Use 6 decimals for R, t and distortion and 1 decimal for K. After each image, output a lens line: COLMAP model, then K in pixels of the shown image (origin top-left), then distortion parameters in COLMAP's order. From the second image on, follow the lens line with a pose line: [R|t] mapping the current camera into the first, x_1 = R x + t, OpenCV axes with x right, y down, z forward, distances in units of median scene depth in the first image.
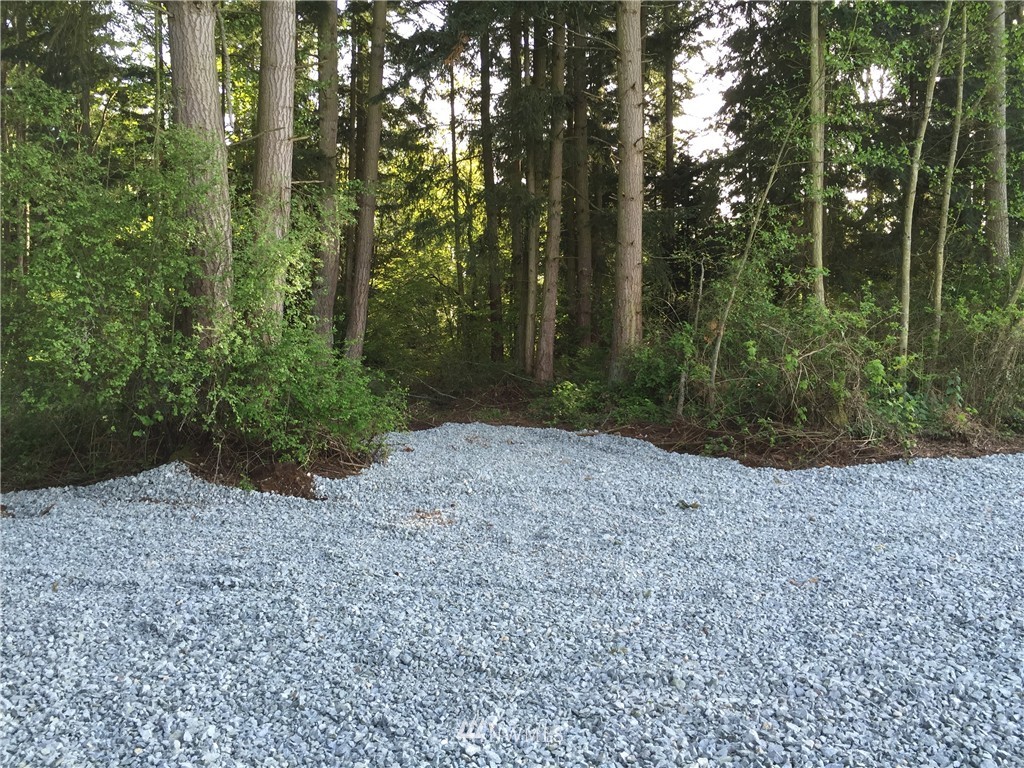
lens RADIAL K [[872.4, 0, 507.3], [0, 872.4, 371.5], [0, 0, 1]] dist [0.075086, -0.107485]
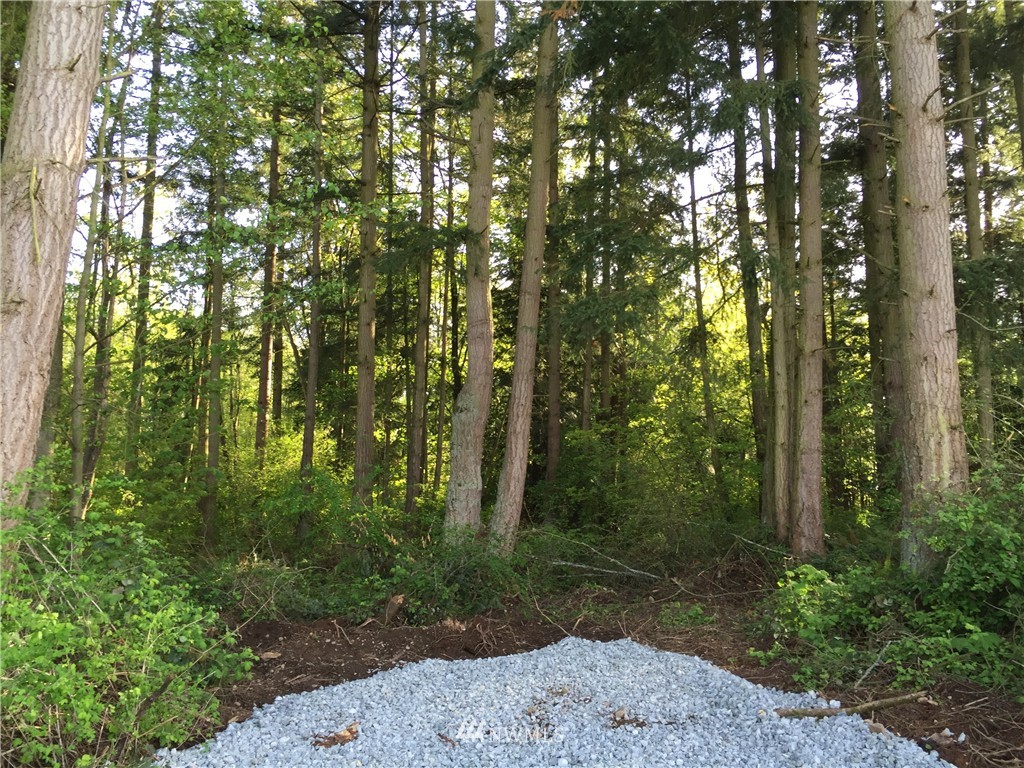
lens RADIAL K [[868.1, 0, 512.0], [0, 868.1, 384.0], [0, 0, 1]] dist [0.077684, -0.124829]
pose [[0.931163, -0.046523, -0.361622, 0.109647], [-0.009268, 0.988485, -0.151035, -0.016195], [0.364484, 0.143989, 0.920010, 0.504468]]
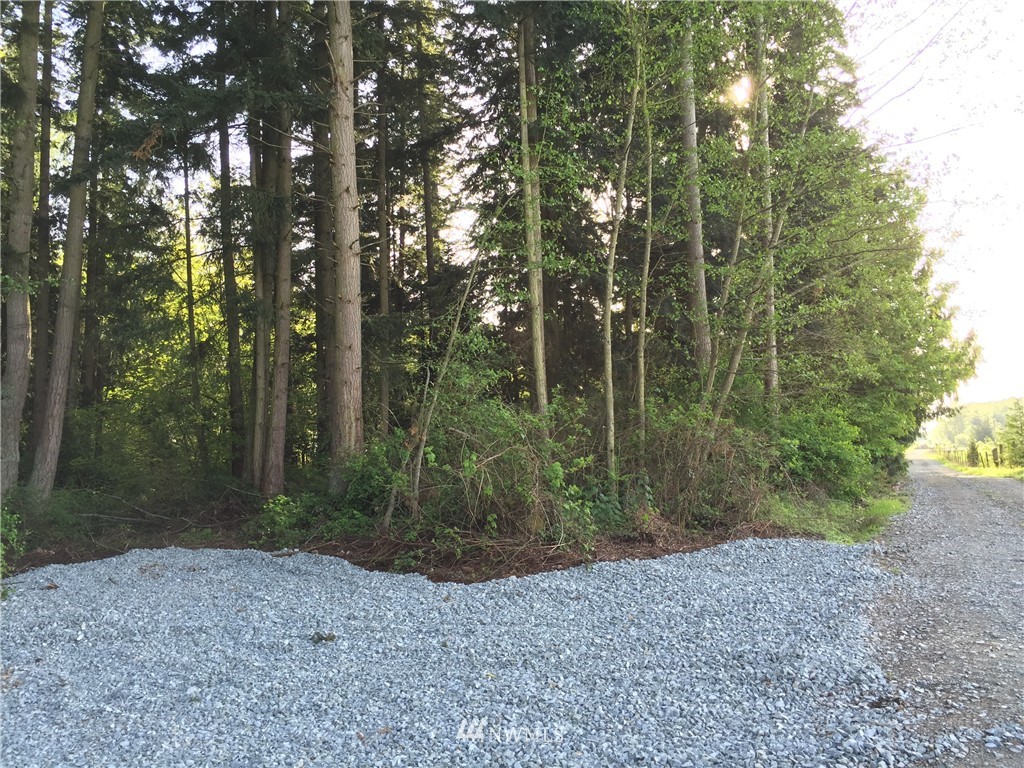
lens RADIAL K [[872.4, 0, 507.3], [0, 872.4, 371.5], [0, 0, 1]] dist [0.075086, -0.107485]
pose [[0.972549, -0.007276, 0.232586, 0.097542], [0.035548, 0.992425, -0.117595, -0.000814], [-0.229969, 0.122634, 0.965440, 0.040818]]
